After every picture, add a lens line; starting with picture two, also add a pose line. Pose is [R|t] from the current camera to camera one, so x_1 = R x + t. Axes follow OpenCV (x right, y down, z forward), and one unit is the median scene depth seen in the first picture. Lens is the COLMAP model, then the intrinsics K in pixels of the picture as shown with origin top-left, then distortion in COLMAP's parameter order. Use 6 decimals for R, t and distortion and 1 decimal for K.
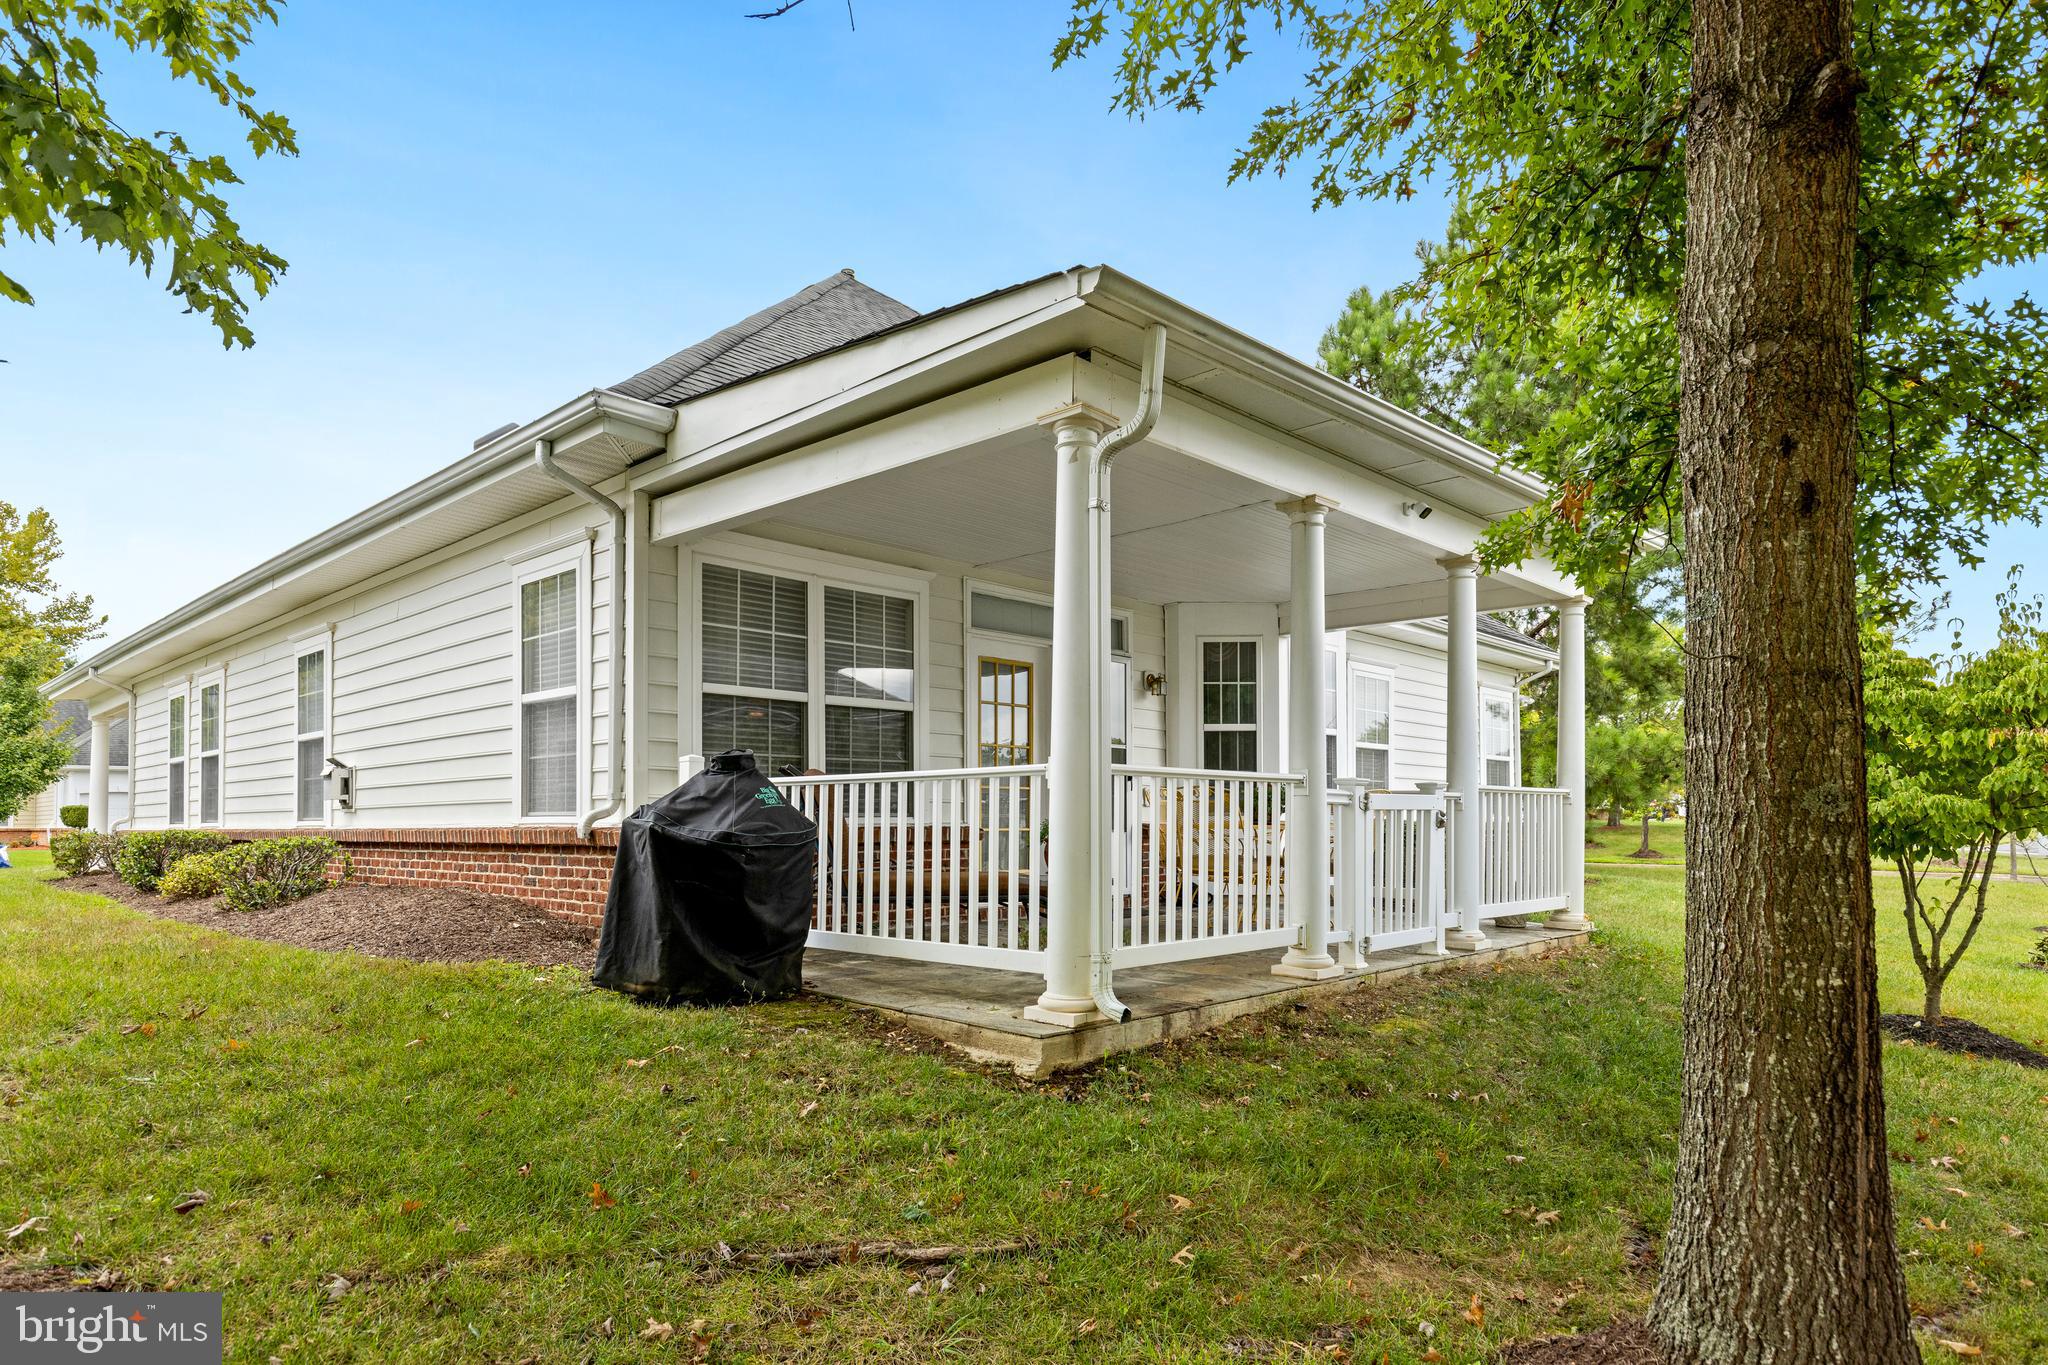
lens RADIAL K [[1182.7, 0, 1024.0], [0, 1182.7, 682.5], [0, 0, 1]] dist [0.026248, 0.000211]
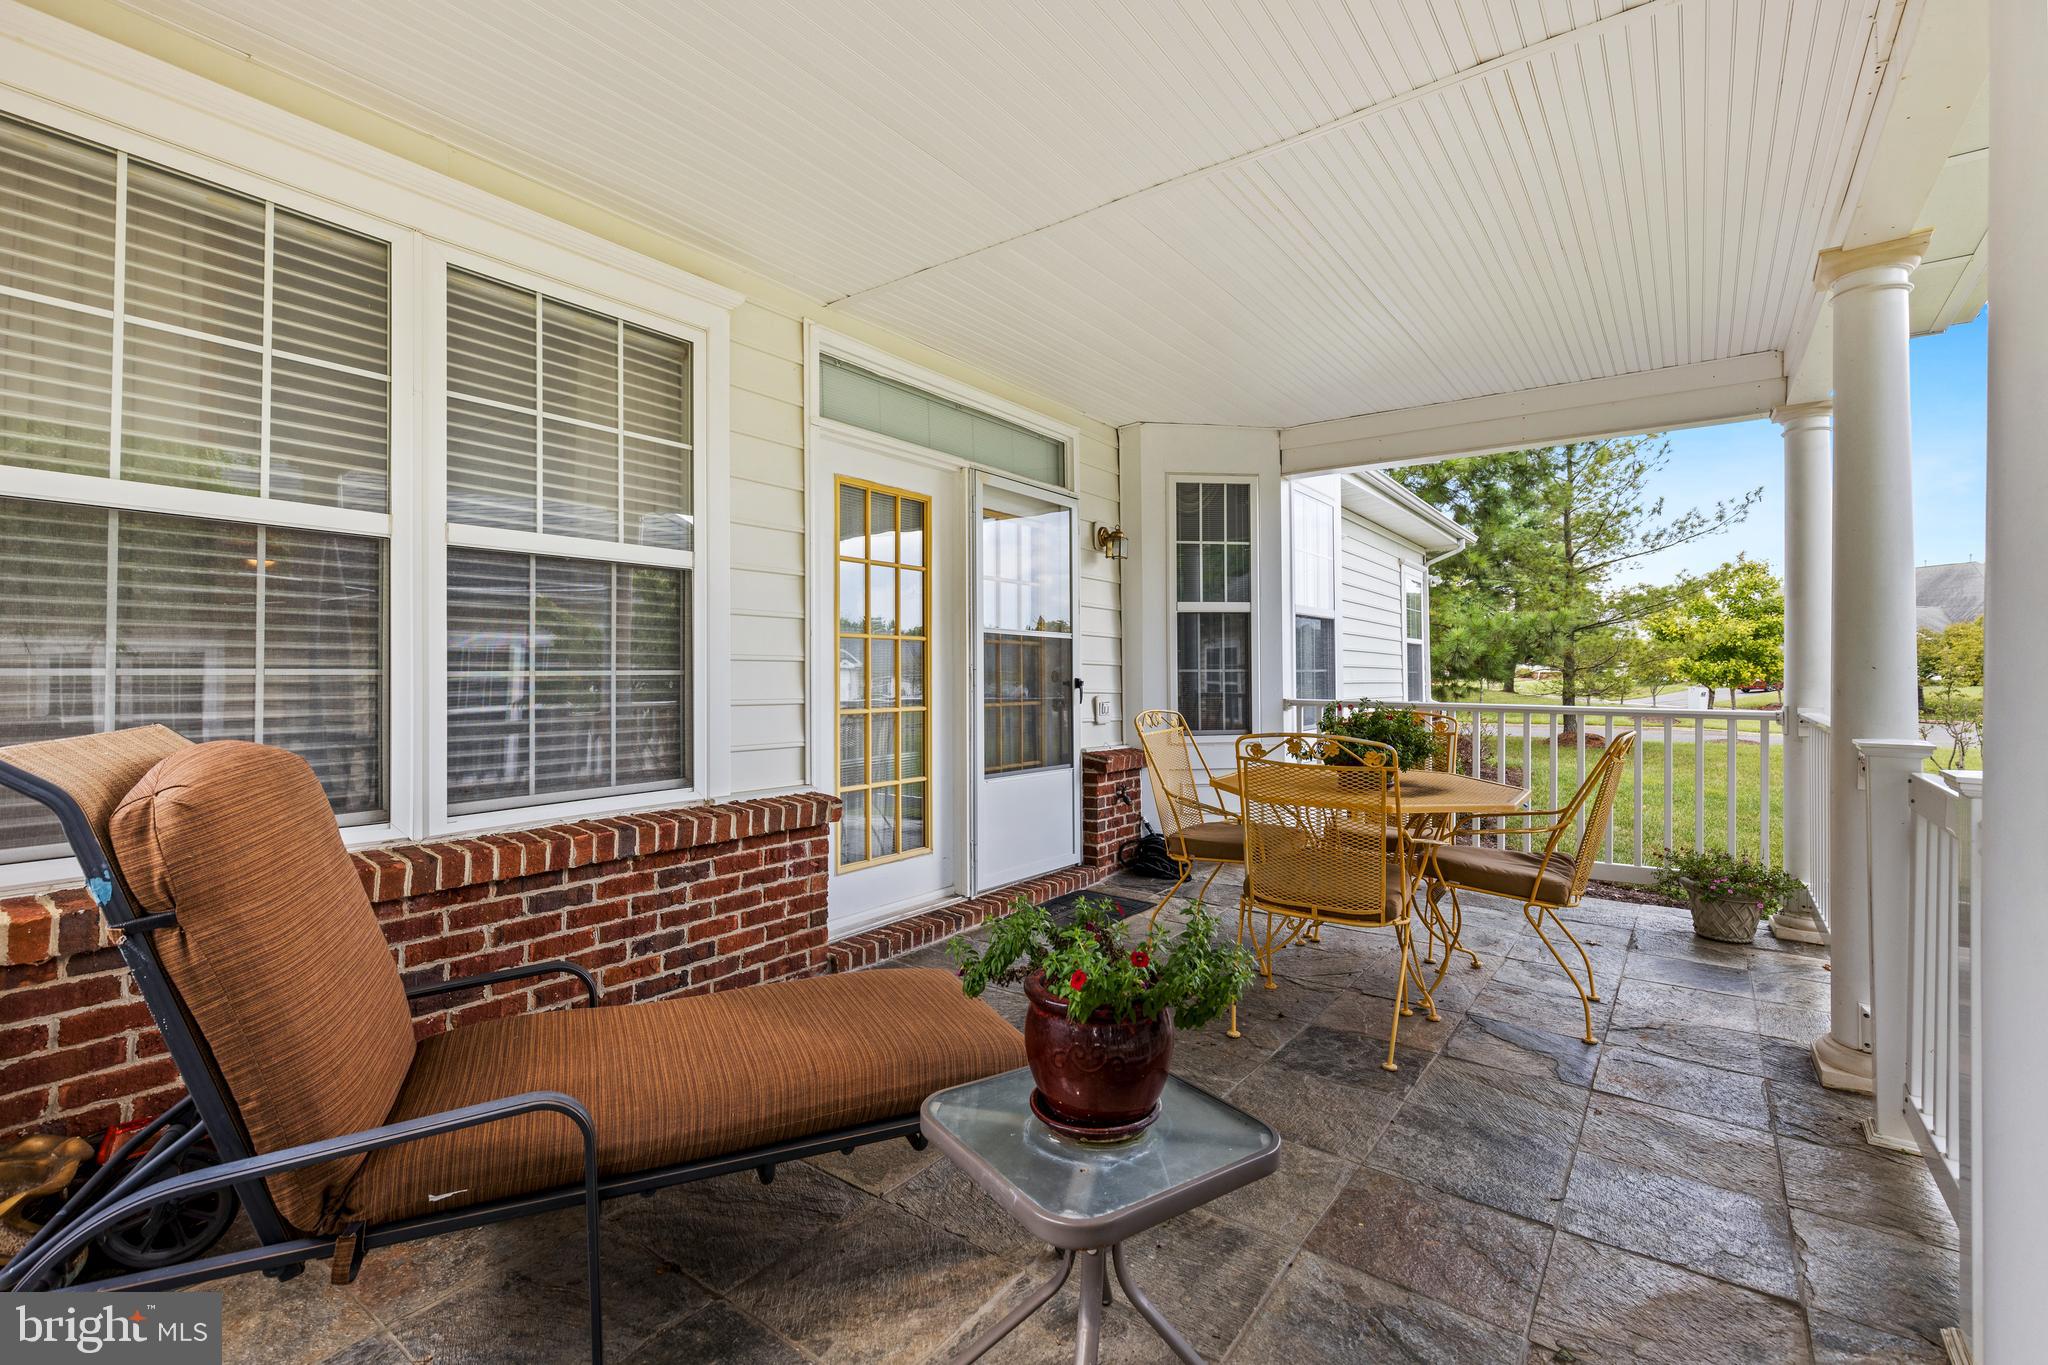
lens RADIAL K [[931.7, 0, 1024.0], [0, 931.7, 682.5], [0, 0, 1]] dist [0.004282, 0.000073]
pose [[0.990970, 0.002741, 0.134058, -0.007741], [-0.019600, 0.992013, 0.124600, 0.015706], [-0.132646, -0.126102, 0.983109, 0.479536]]
